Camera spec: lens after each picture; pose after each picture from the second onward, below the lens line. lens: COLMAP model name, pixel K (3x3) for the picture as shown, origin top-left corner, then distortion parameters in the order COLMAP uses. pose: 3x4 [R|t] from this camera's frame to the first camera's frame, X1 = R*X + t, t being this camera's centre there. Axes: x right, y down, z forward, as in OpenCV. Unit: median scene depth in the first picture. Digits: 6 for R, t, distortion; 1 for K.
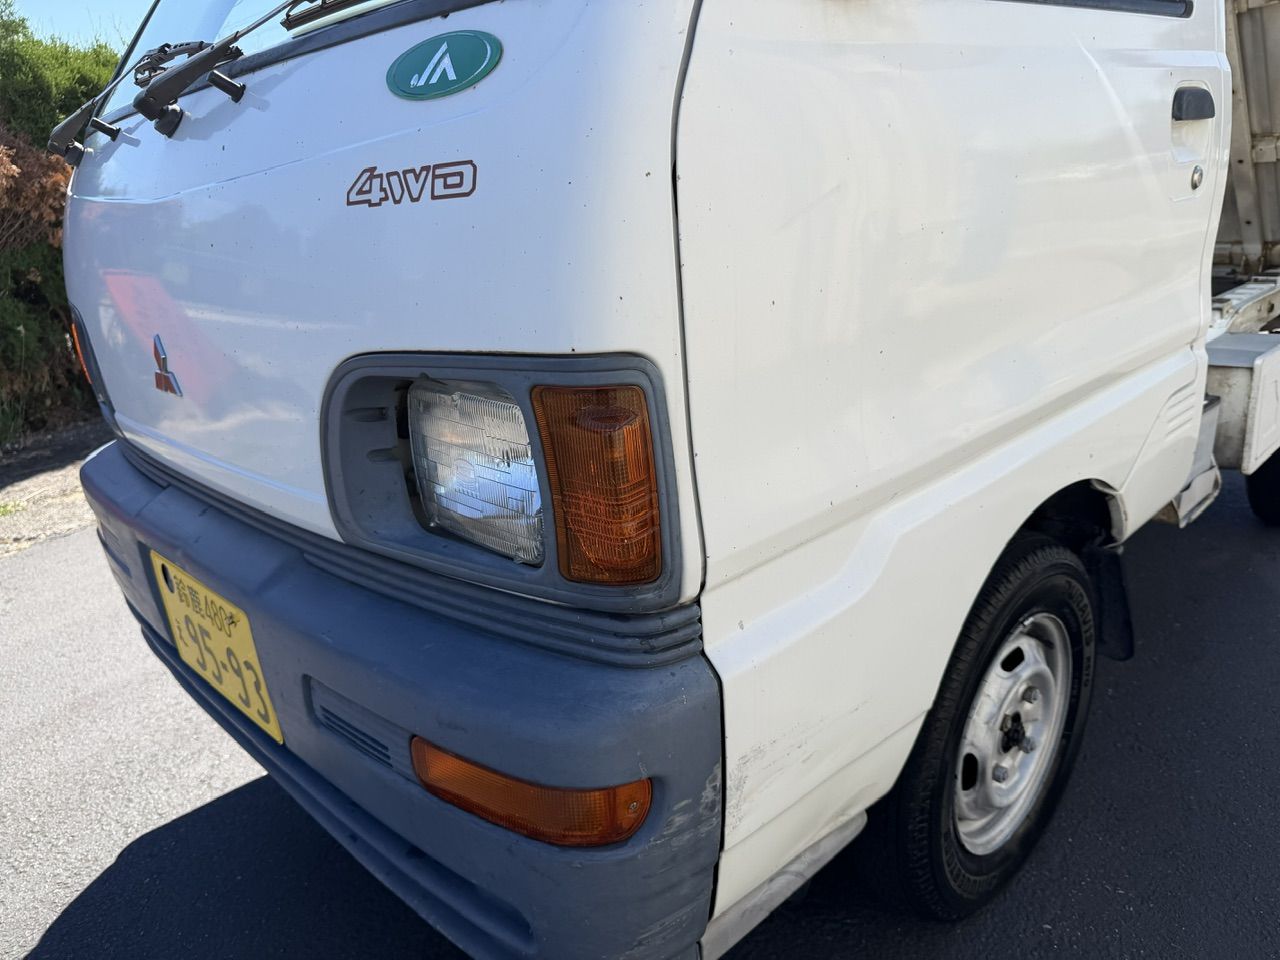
lens RADIAL K [[913.9, 0, 642.3], [0, 913.9, 491.6], [0, 0, 1]] dist [0.017633, -0.031097]
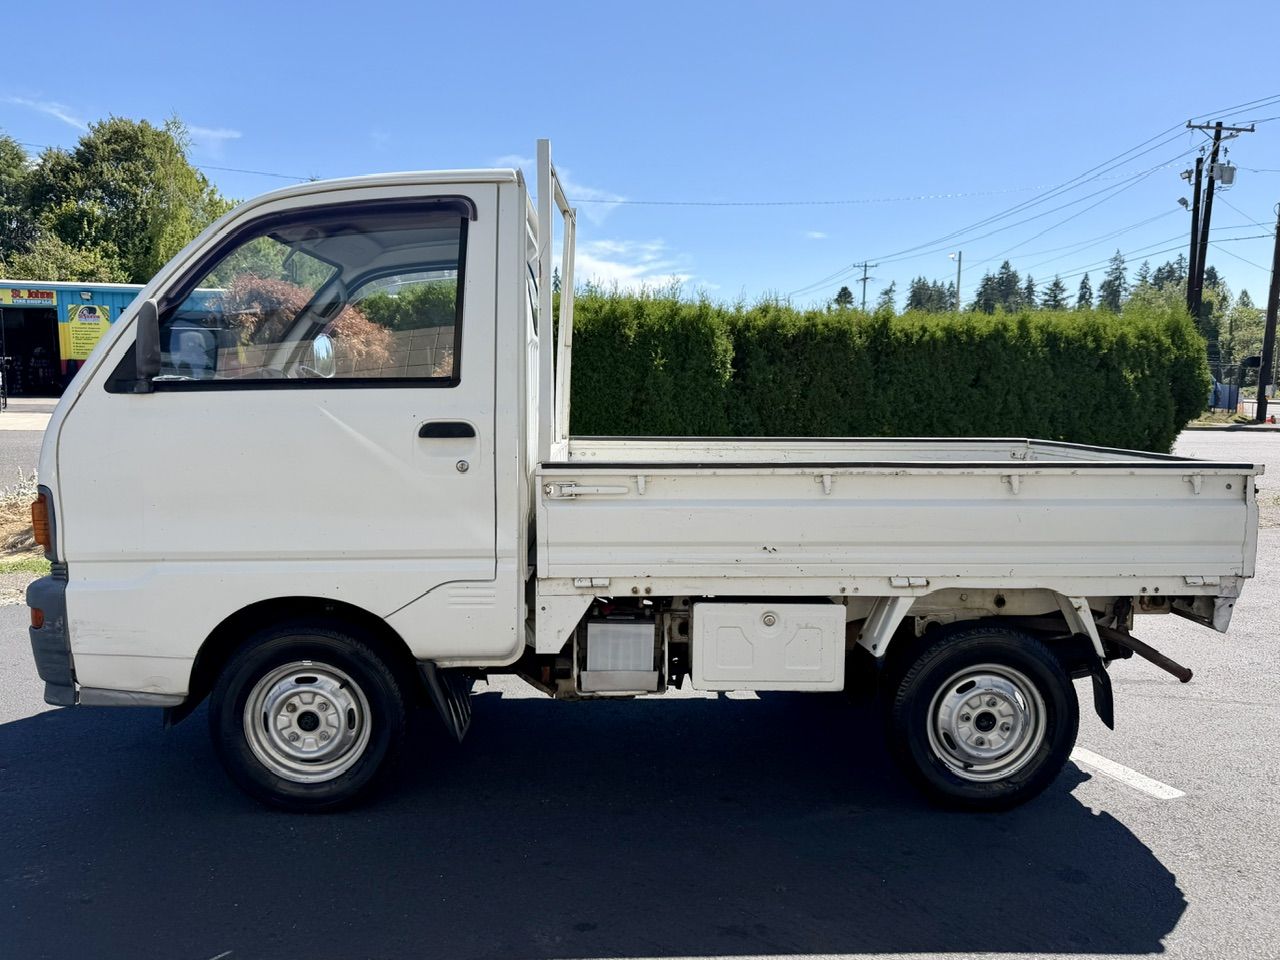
lens RADIAL K [[951.4, 0, 645.6], [0, 951.4, 486.0], [0, 0, 1]] dist [0.047669, -0.063168]
pose [[0.745248, 0.149892, -0.649722, 3.006472], [-0.275606, 0.956519, -0.095457, -0.308902], [0.607163, 0.250206, 0.754155, -0.335108]]
